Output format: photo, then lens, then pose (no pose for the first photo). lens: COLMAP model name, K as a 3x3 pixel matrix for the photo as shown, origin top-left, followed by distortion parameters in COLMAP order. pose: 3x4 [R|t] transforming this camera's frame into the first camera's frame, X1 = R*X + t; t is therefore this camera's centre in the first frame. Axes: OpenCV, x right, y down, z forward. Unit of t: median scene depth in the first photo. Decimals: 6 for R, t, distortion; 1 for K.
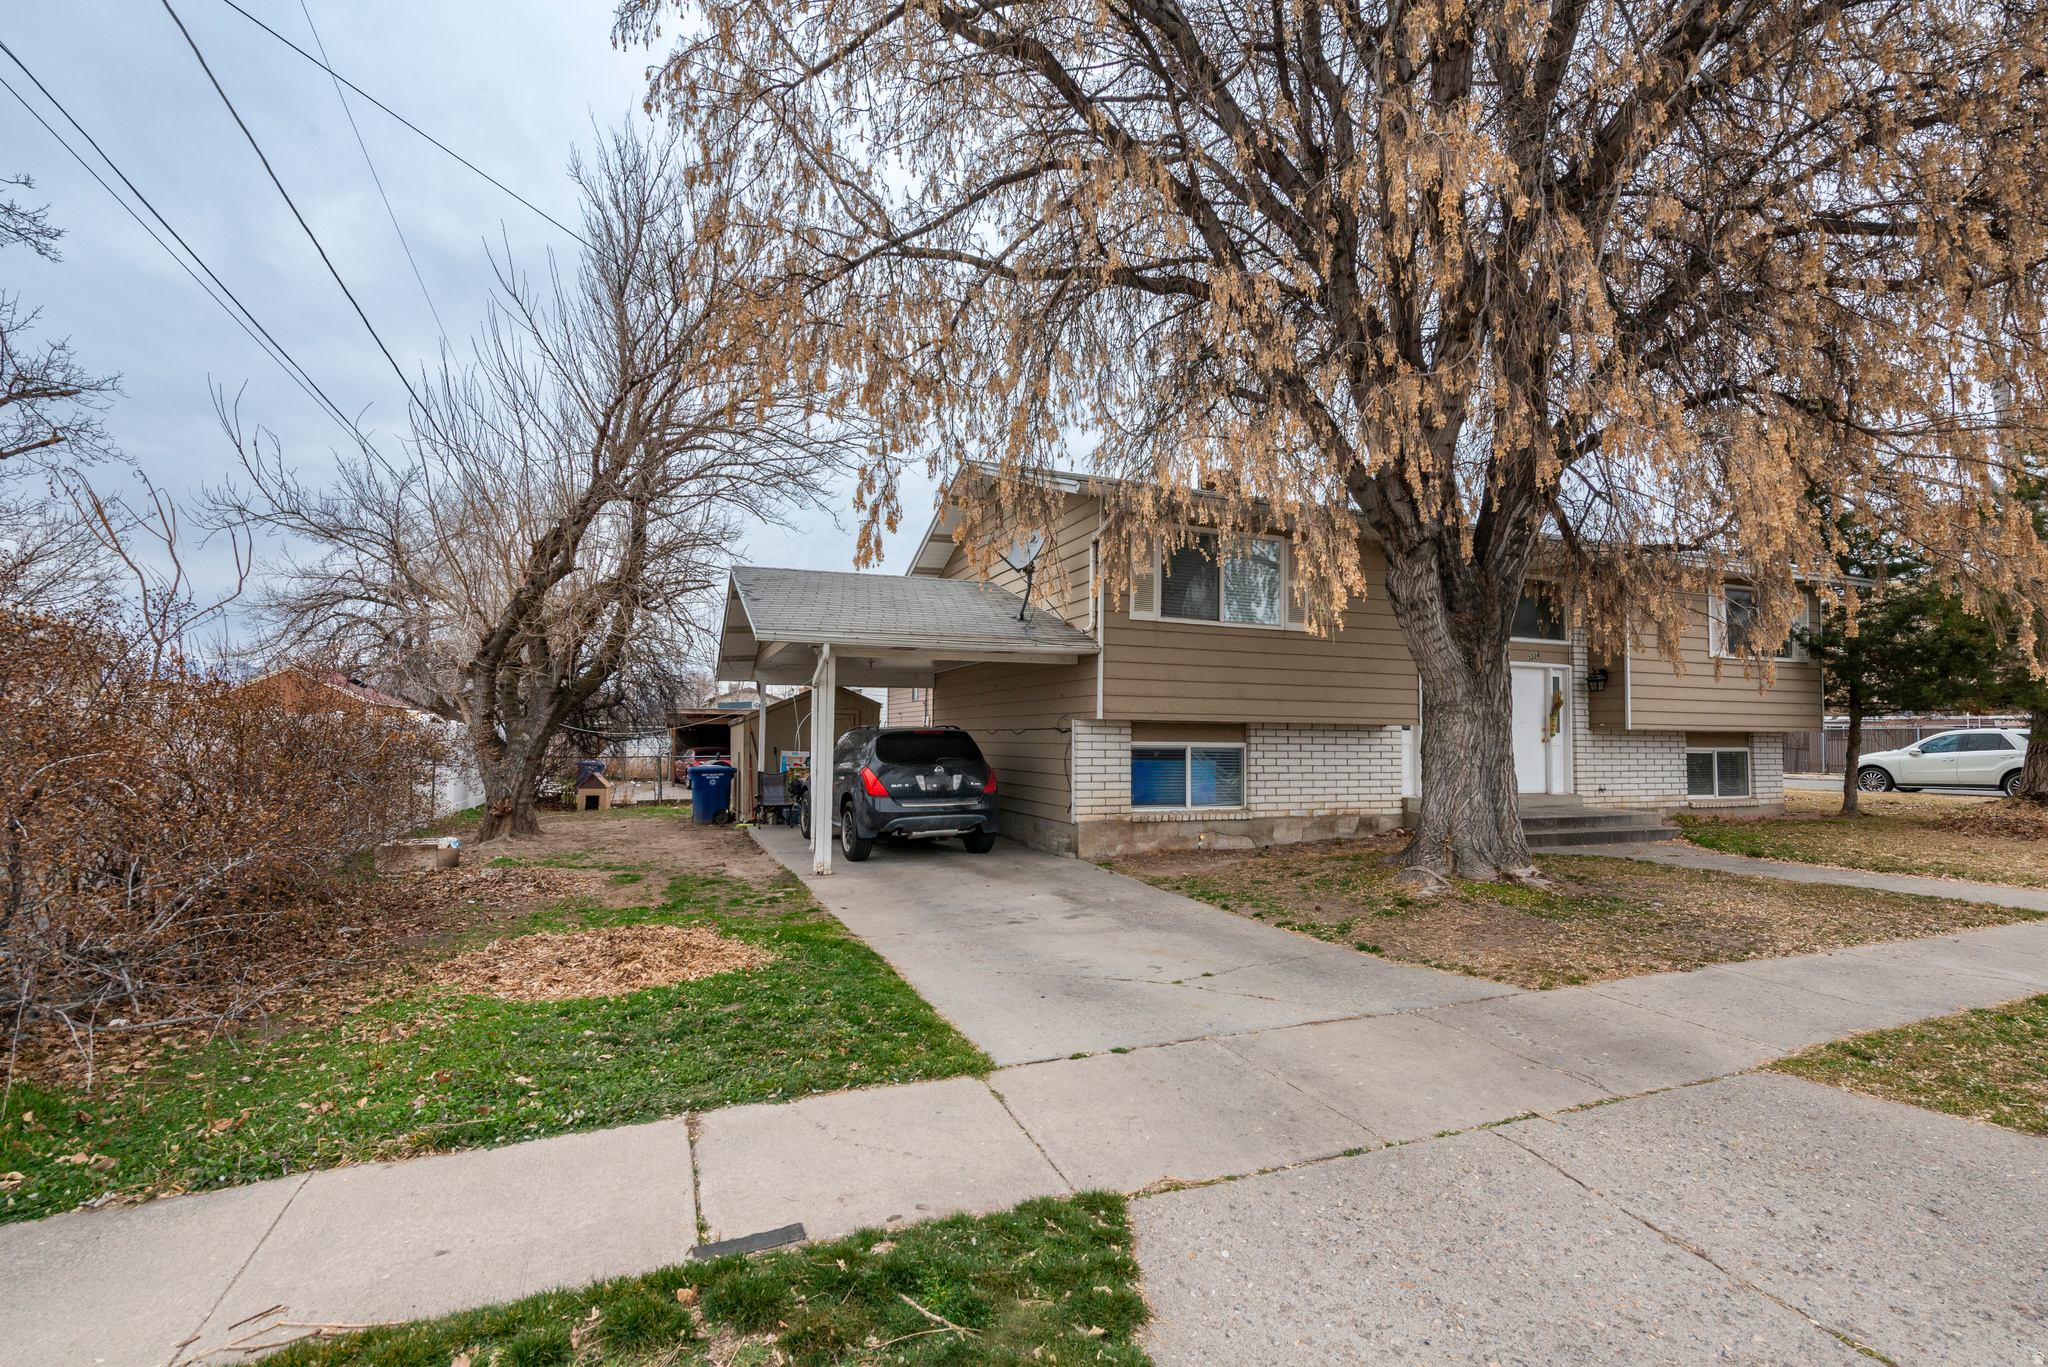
lens RADIAL K [[965.7, 0, 1024.0], [0, 965.7, 683.5], [0, 0, 1]] dist [0.003214, 0.000347]
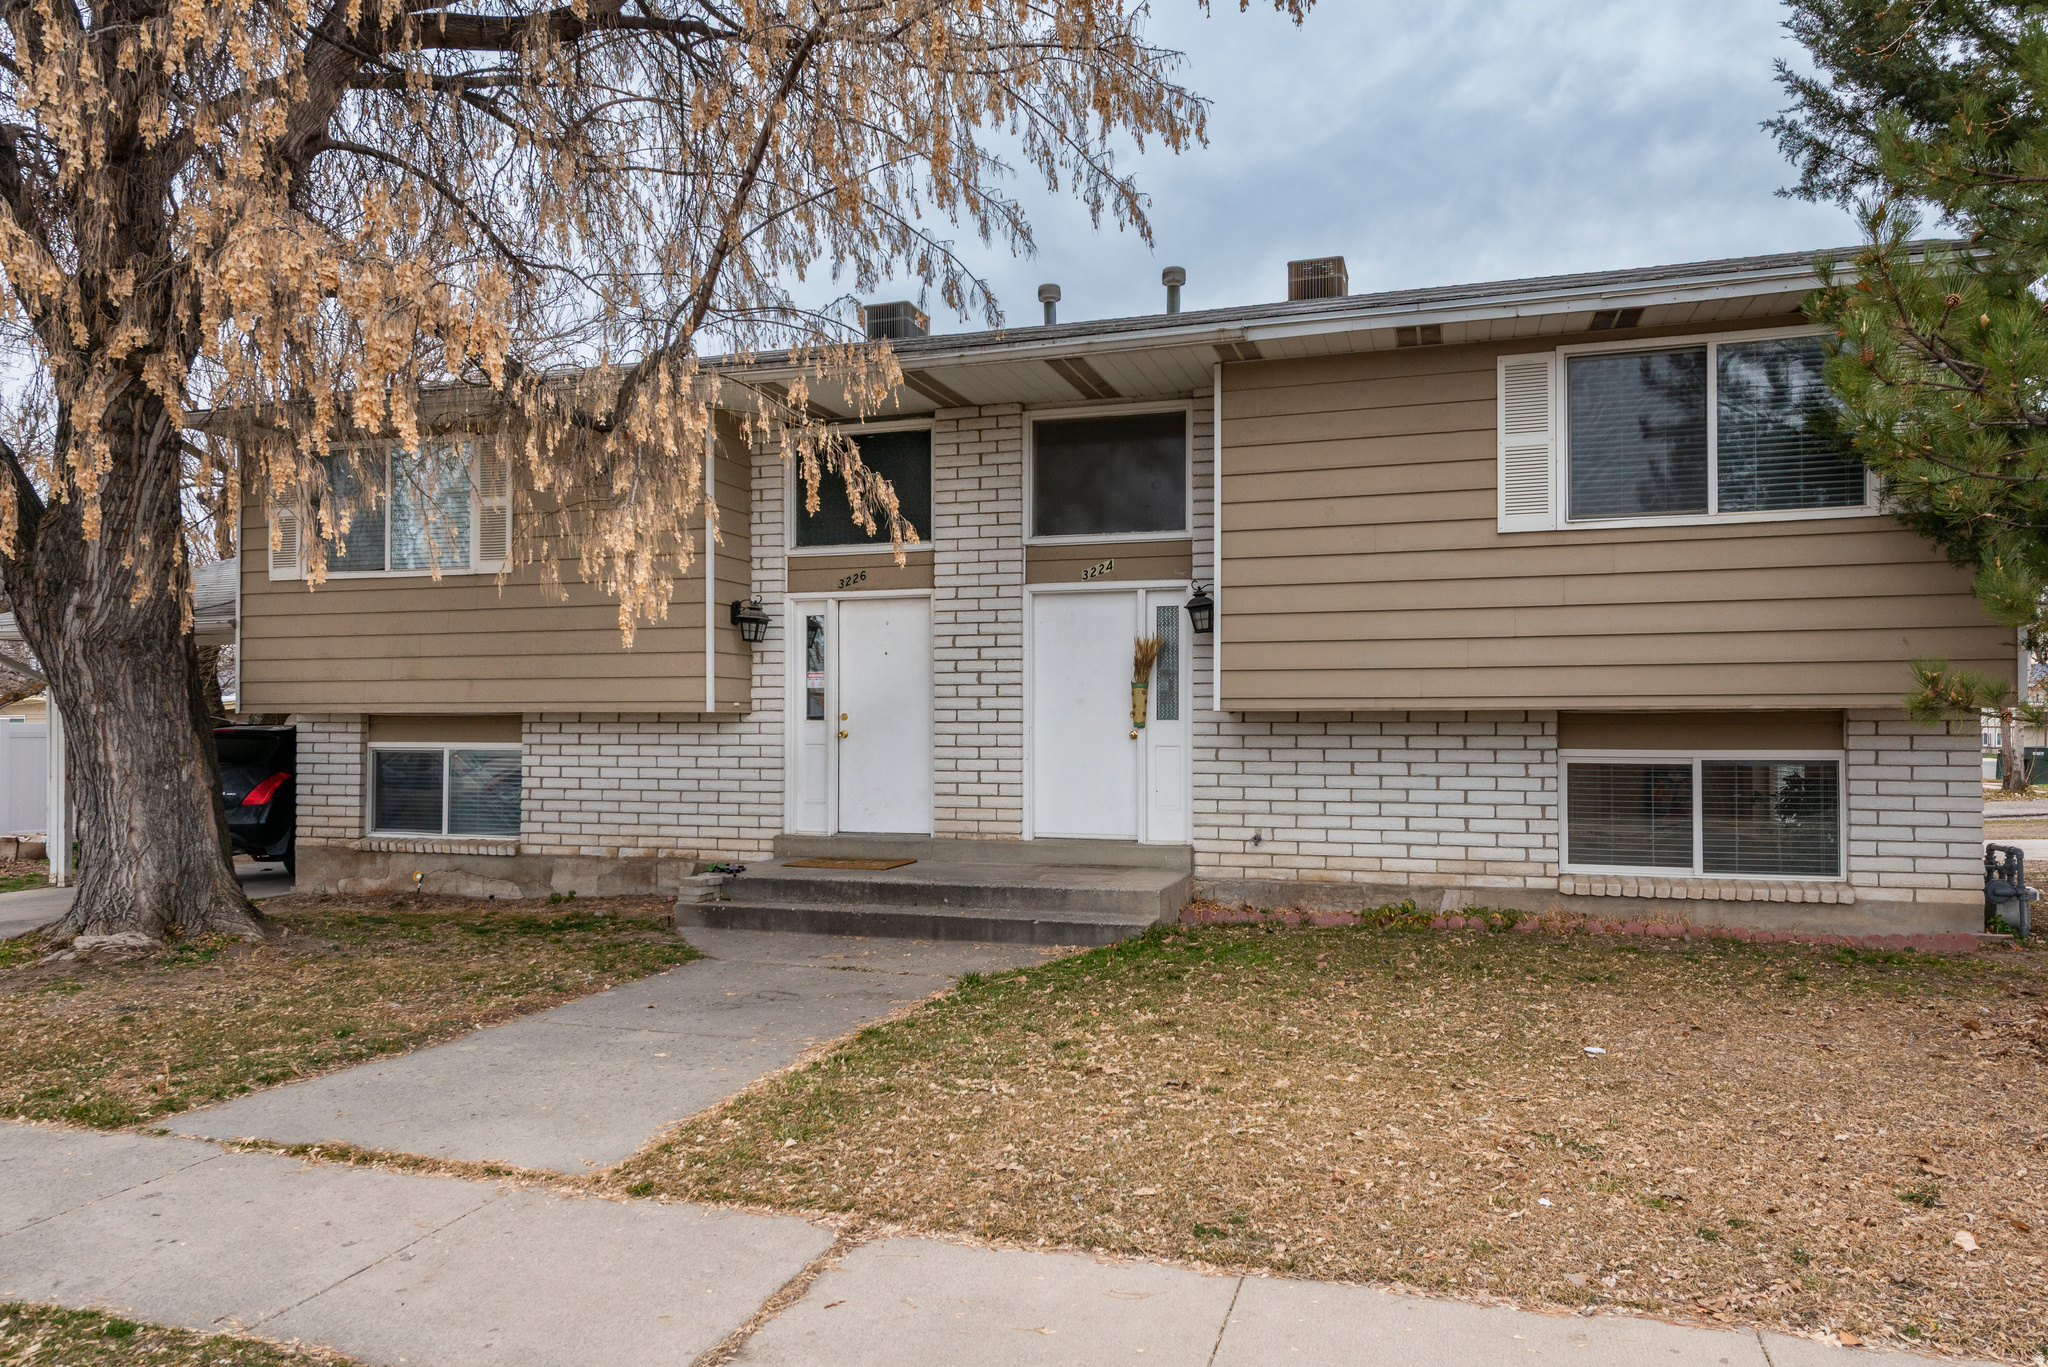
lens RADIAL K [[1417.9, 0, 1024.0], [0, 1417.9, 683.5], [0, 0, 1]] dist [0.035631, -0.000103]
pose [[0.750710, -0.033199, -0.659798, 1.109674], [0.041064, 0.999150, -0.003551, 0.036318], [0.659355, -0.024428, 0.751435, 0.465455]]
